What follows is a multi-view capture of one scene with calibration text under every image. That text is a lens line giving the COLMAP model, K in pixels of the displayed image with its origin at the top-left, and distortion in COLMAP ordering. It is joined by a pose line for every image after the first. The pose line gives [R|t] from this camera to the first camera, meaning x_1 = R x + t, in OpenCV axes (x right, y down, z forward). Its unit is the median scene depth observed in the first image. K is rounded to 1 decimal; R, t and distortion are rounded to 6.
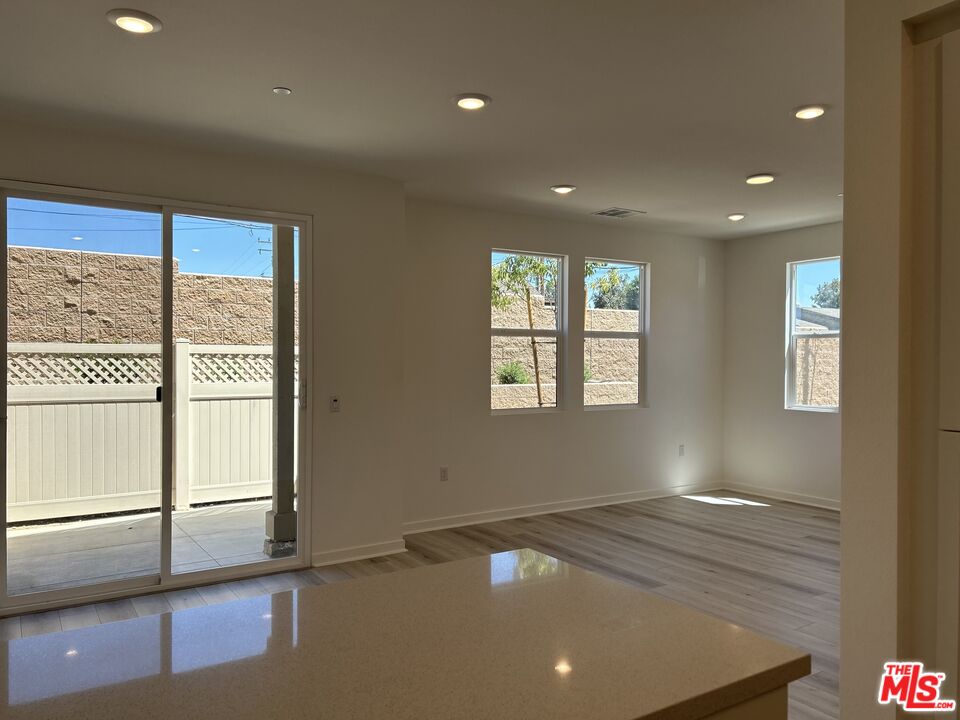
lens RADIAL K [[721.5, 0, 478.8], [0, 721.5, 356.1], [0, 0, 1]] dist [0.057270, -0.074059]
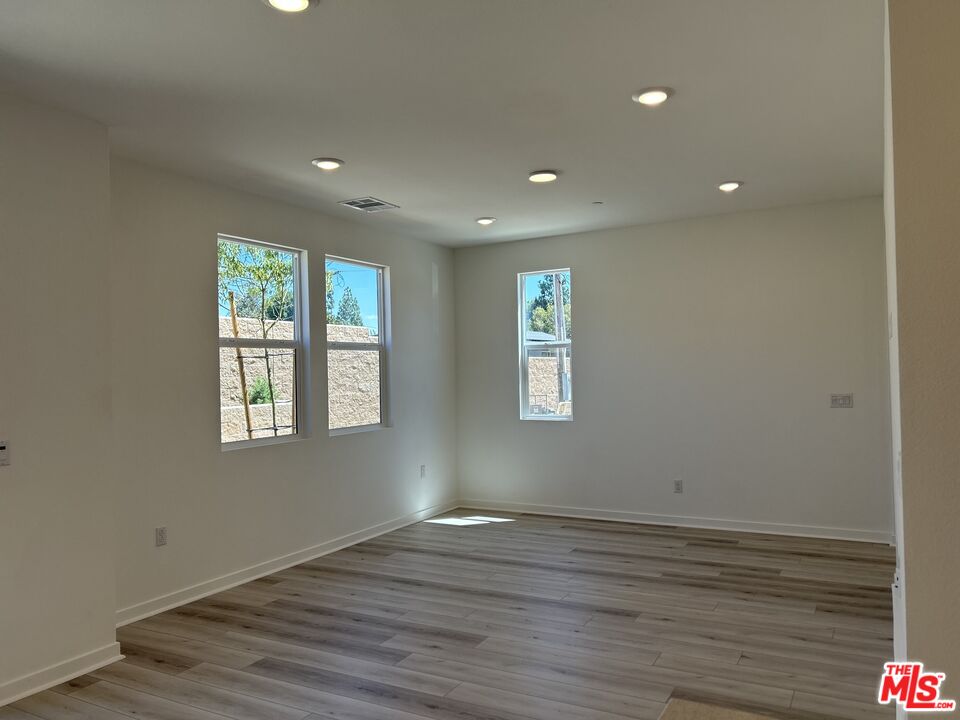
lens RADIAL K [[721.5, 0, 489.3], [0, 721.5, 359.6], [0, 0, 1]] dist [0.057270, -0.074059]
pose [[0.875560, -0.014641, 0.482888, -0.101177], [0.023607, 0.999643, -0.012495, 0.001703], [-0.482533, 0.022340, 0.875593, 0.175235]]
